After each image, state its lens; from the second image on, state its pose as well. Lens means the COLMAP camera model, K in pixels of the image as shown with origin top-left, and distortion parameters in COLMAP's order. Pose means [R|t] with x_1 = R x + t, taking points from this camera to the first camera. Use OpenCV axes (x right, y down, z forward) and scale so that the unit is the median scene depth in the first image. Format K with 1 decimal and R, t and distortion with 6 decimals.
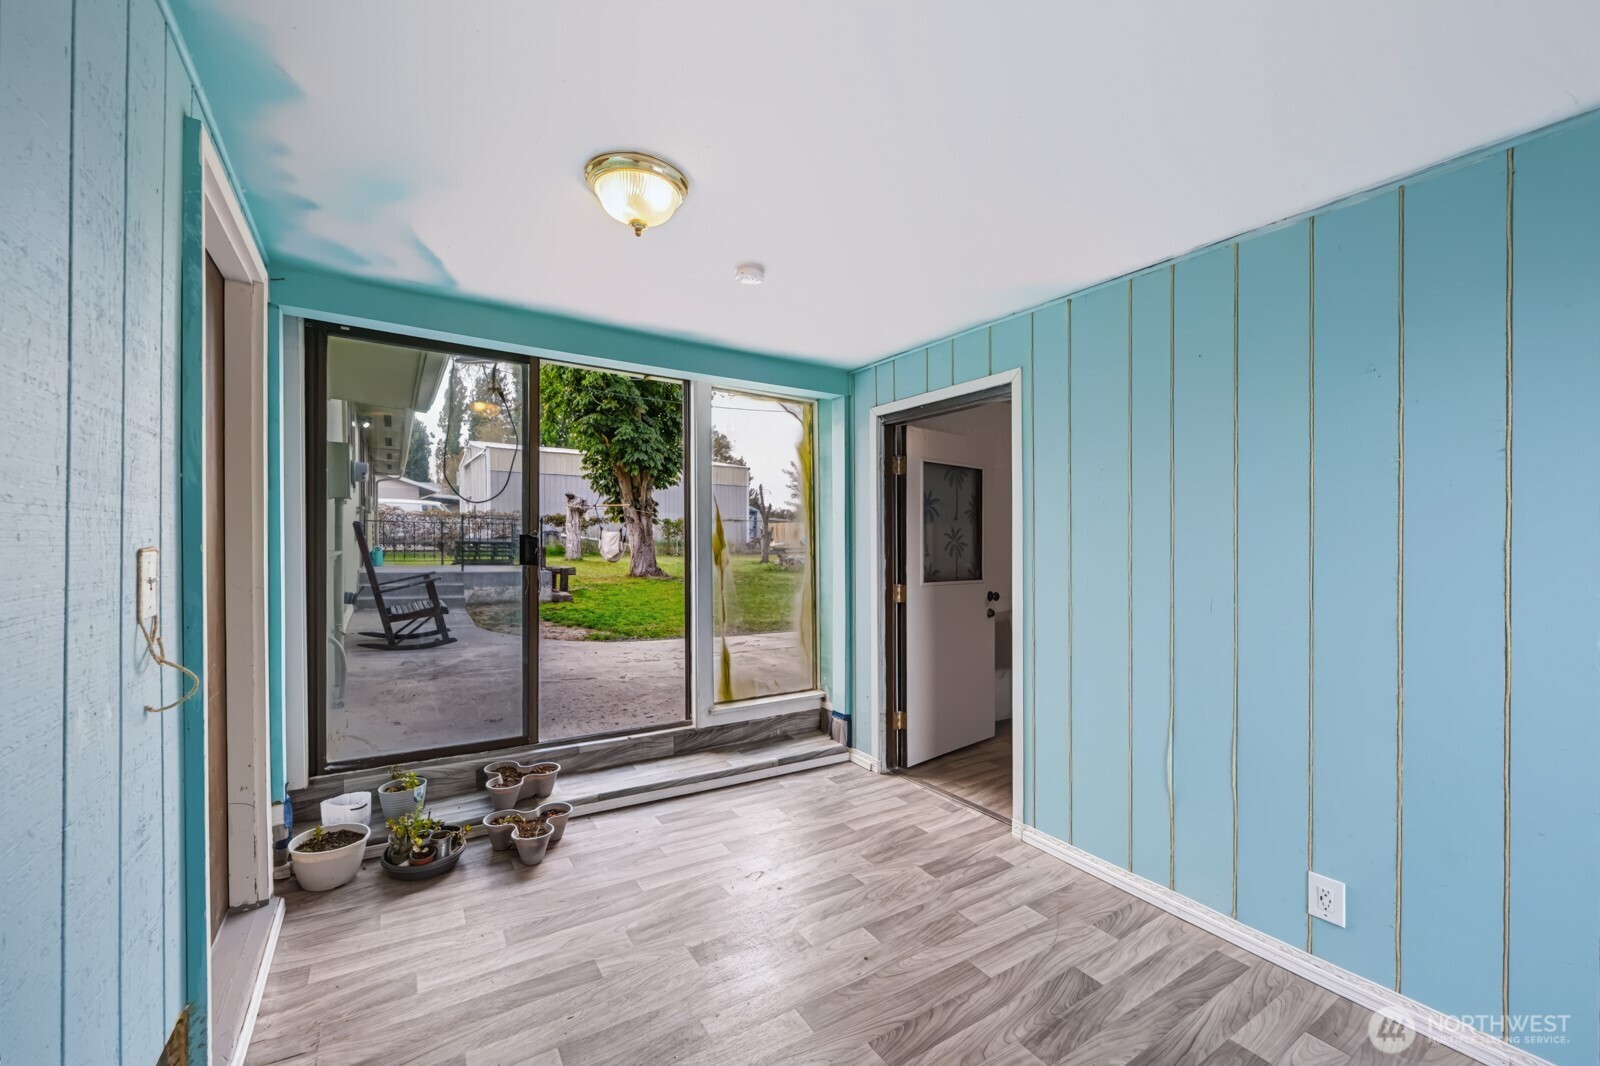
lens RADIAL K [[634.3, 0, 807.6], [0, 634.3, 538.5], [0, 0, 1]] dist [-0.006772, 0.001380]
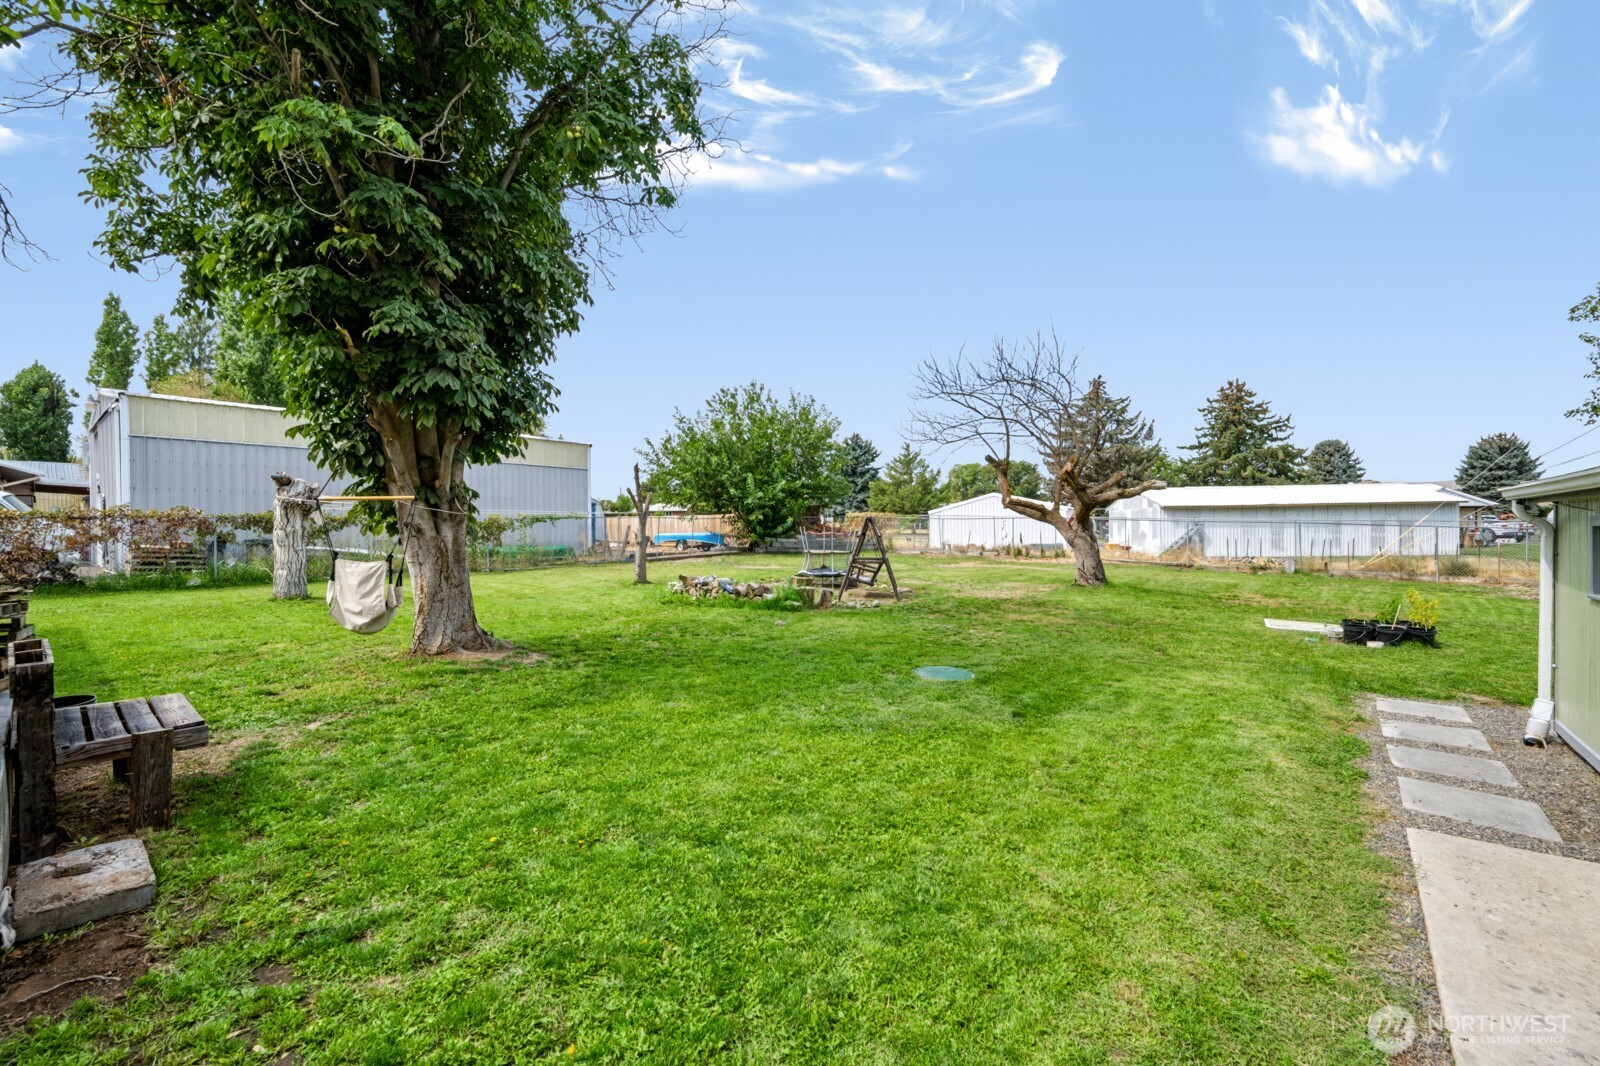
lens RADIAL K [[634.3, 0, 801.1], [0, 634.3, 521.1], [0, 0, 1]] dist [-0.006772, 0.001380]
pose [[0.958273, -0.011191, 0.285636, -0.145713], [0.014560, 0.999847, -0.009673, -0.027697], [-0.285485, 0.013428, 0.958289, 0.496392]]
